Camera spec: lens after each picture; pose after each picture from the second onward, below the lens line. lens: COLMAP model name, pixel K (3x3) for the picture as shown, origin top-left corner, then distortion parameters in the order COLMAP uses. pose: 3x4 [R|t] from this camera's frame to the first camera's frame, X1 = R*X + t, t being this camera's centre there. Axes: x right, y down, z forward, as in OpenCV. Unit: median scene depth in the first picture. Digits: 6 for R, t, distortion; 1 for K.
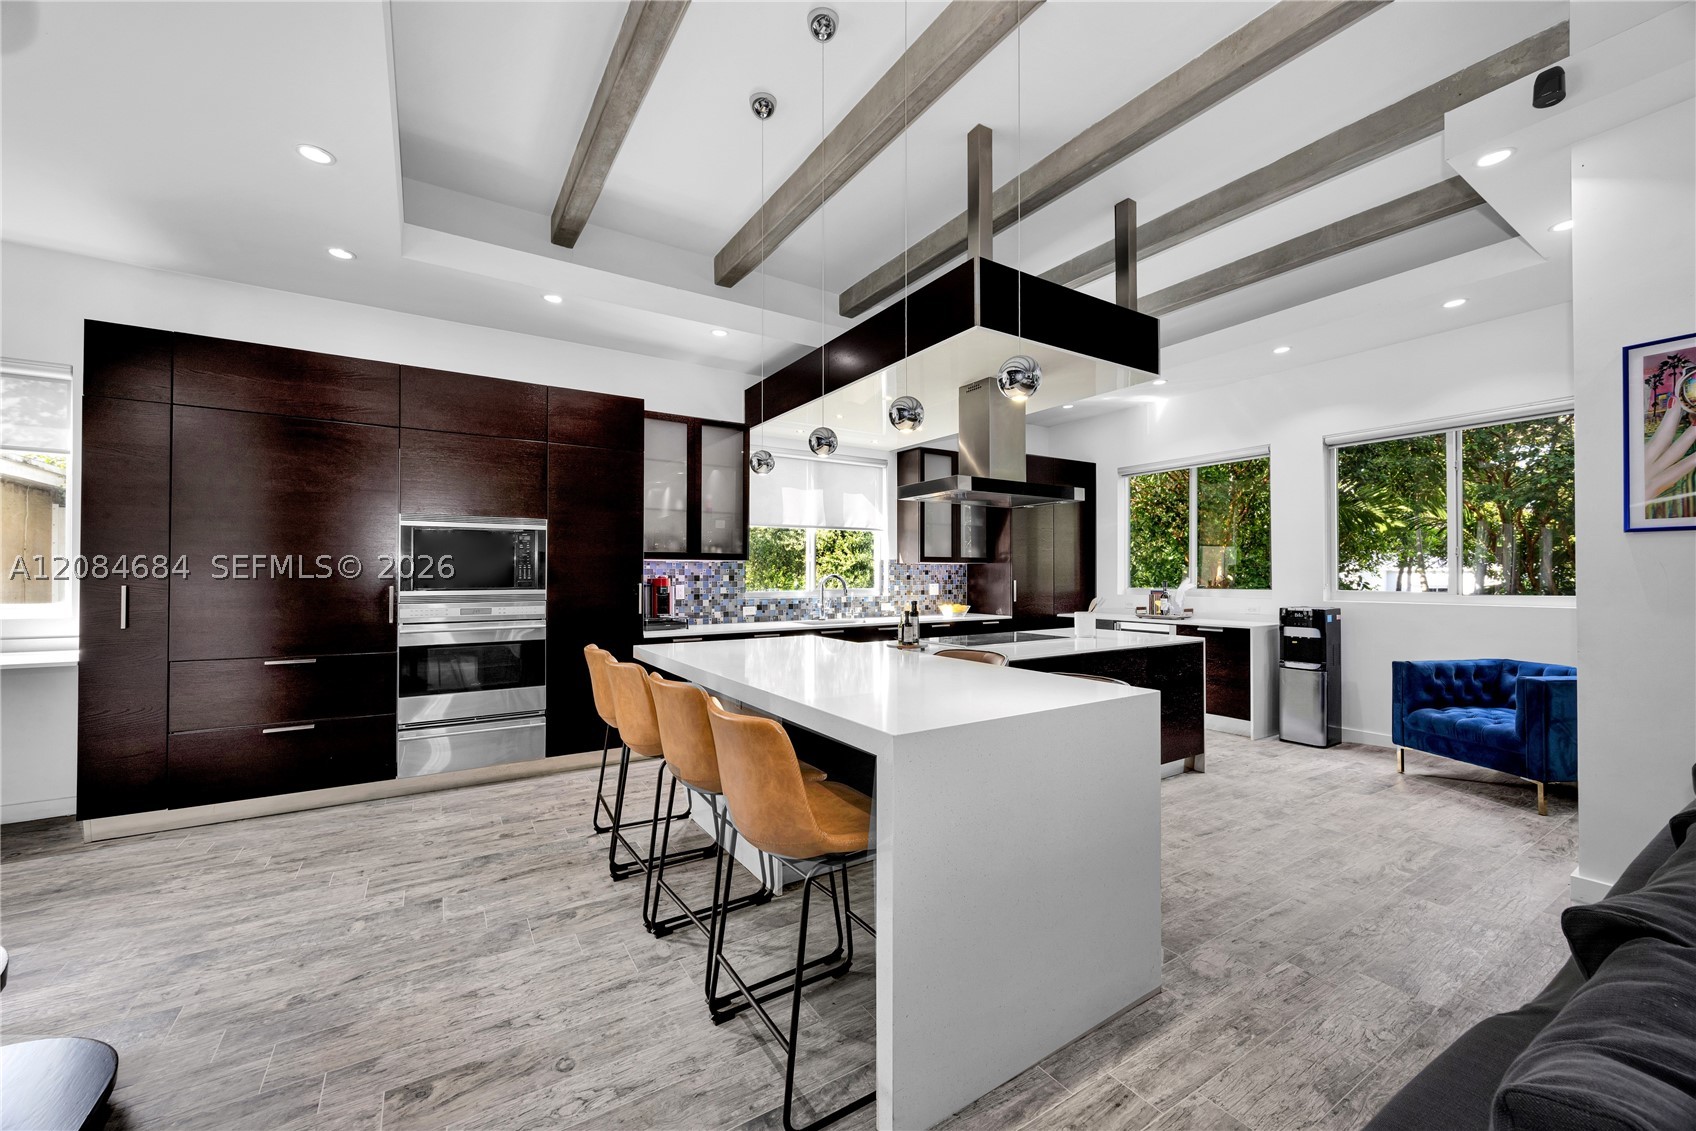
lens RADIAL K [[661.7, 0, 858.4], [0, 661.7, 566.6], [0, 0, 1]] dist [-0.000399, -0.001055]
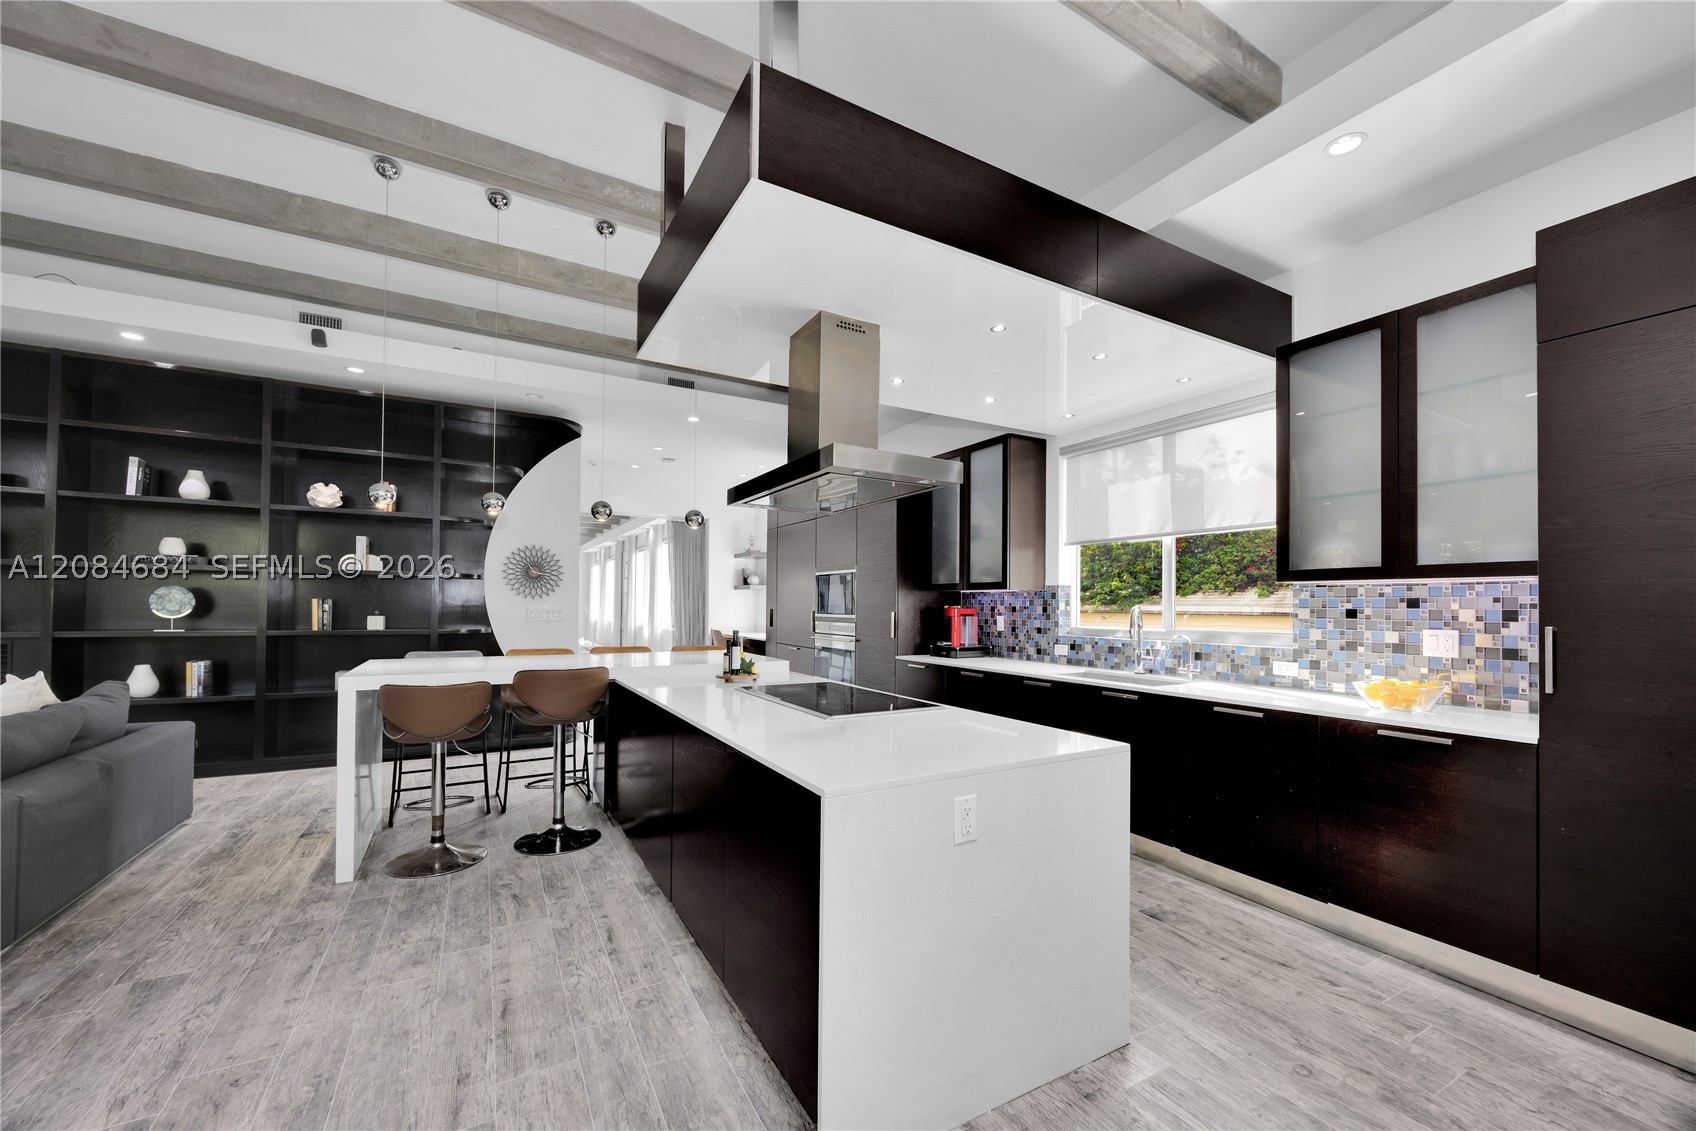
lens RADIAL K [[661.7, 0, 861.0], [0, 661.7, 594.0], [0, 0, 1]] dist [-0.000399, -0.001055]
pose [[-0.056398, -0.017807, -0.998250, 0.888944], [0.001386, 0.999839, -0.017914, 0.016298], [0.998407, -0.002394, -0.056365, 1.071972]]
